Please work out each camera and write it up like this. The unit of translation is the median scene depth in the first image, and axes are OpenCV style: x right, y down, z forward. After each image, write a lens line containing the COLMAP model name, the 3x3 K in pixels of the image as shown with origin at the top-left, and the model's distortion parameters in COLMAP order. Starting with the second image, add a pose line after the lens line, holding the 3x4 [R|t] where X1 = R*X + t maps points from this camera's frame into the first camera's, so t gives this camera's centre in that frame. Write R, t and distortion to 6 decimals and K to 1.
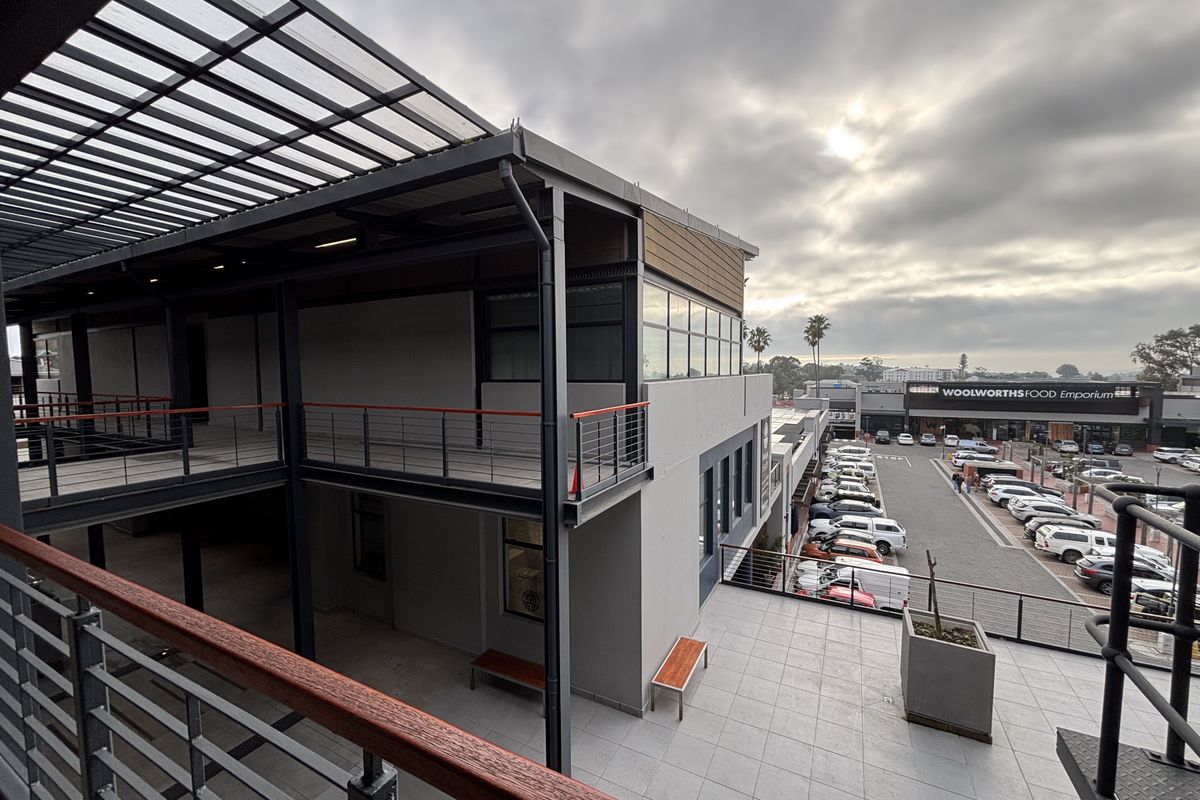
lens RADIAL K [[482.2, 0, 600.0], [0, 482.2, 400.0], [0, 0, 1]] dist [0.000771, -0.000025]
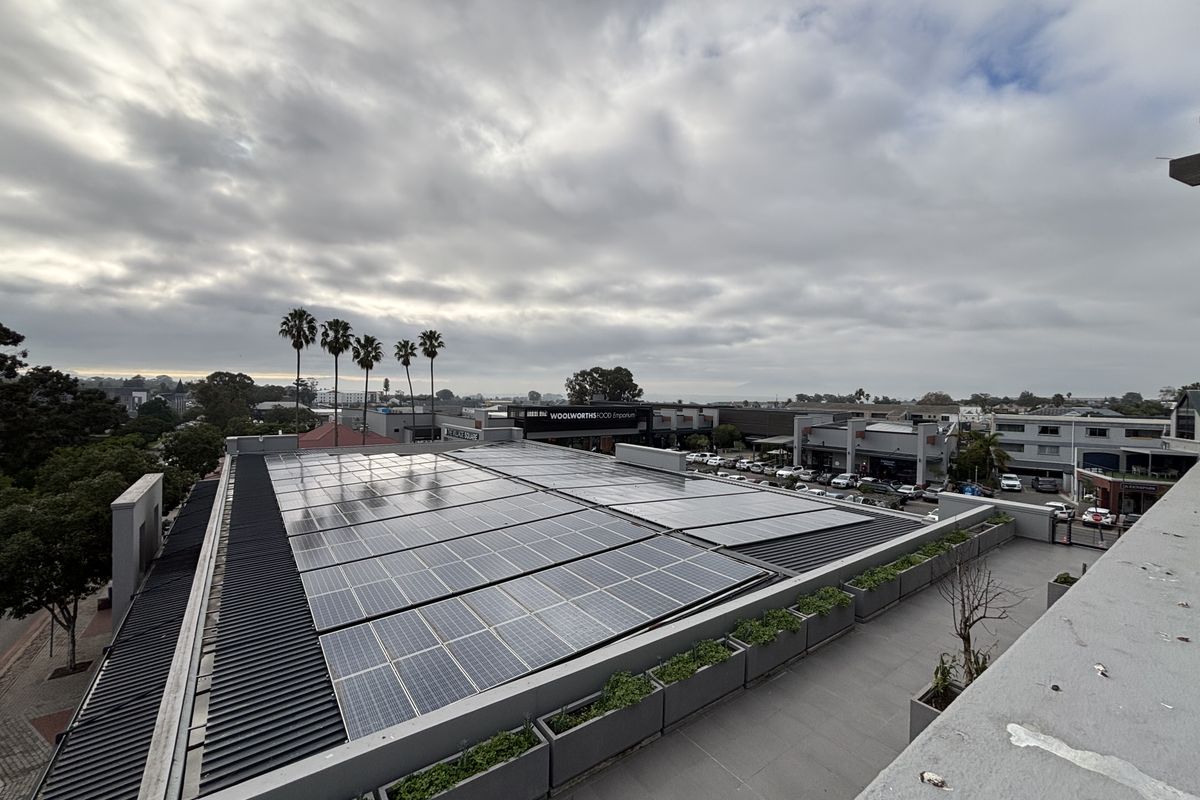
lens RADIAL K [[482.2, 0, 600.0], [0, 482.2, 400.0], [0, 0, 1]] dist [0.000771, -0.000025]
pose [[0.443945, 0.001039, 0.896054, -0.231125], [0.037873, 0.999084, -0.019923, -0.026056], [-0.895253, 0.042781, 0.443499, 0.398007]]
